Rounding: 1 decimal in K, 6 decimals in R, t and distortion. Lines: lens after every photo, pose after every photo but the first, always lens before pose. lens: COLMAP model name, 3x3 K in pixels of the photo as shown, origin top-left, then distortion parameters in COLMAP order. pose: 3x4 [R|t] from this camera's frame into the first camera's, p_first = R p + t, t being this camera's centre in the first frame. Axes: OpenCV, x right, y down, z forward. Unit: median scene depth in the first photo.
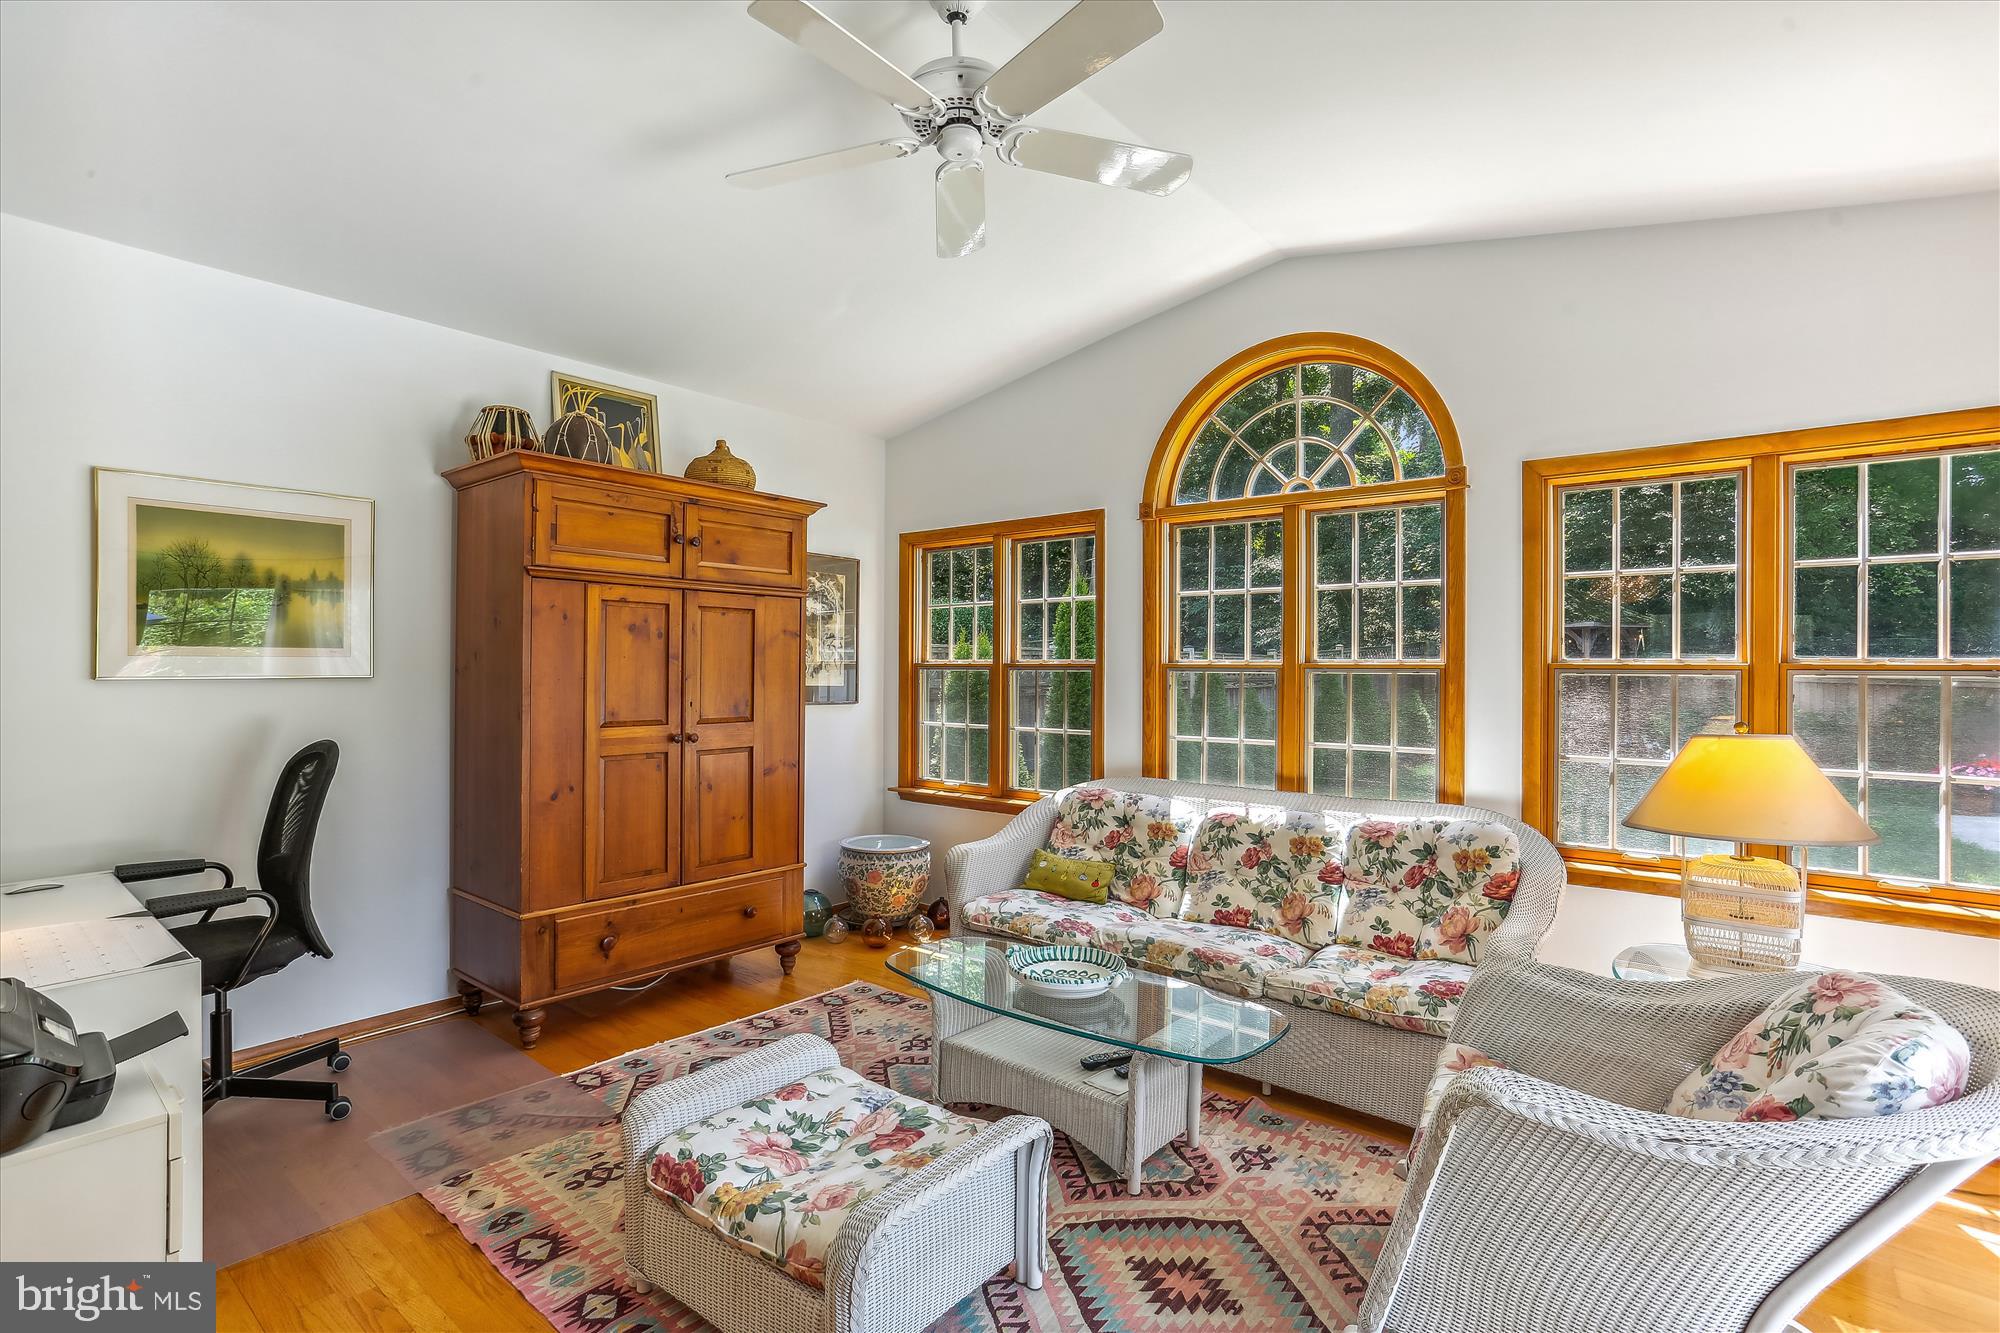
lens RADIAL K [[969.1, 0, 957.2], [0, 969.1, 674.7], [0, 0, 1]] dist [-0.027364, 0.012888]
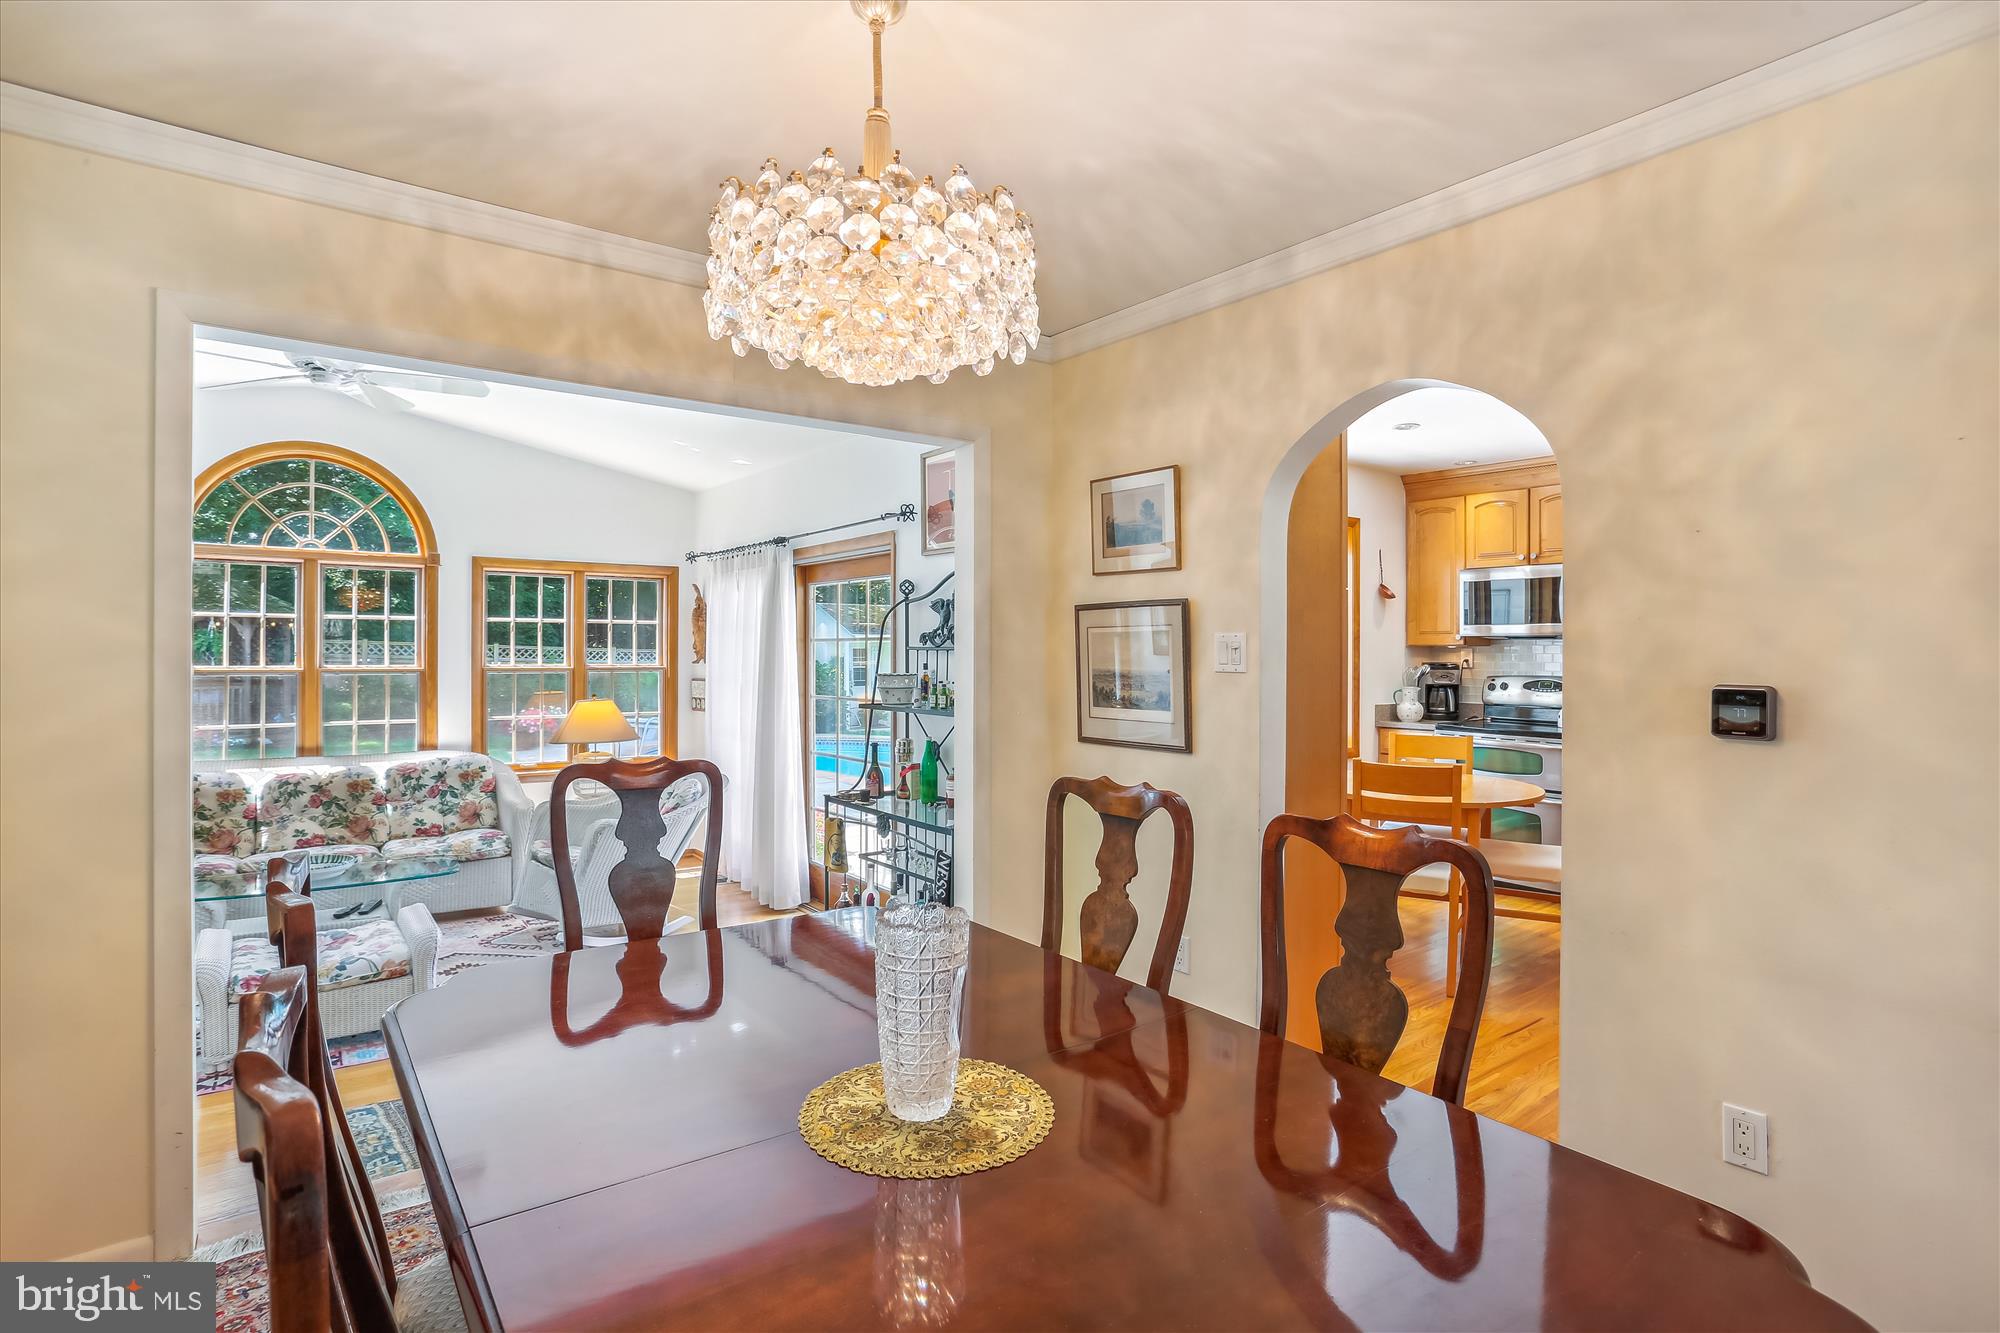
lens RADIAL K [[969.1, 0, 1020.6], [0, 969.1, 650.7], [0, 0, 1]] dist [-0.027364, 0.012888]
pose [[0.218230, -0.001910, 0.975895, -0.936440], [0.001774, 0.999997, 0.001561, -0.044043], [-0.975896, 0.001391, 0.218233, -0.397989]]
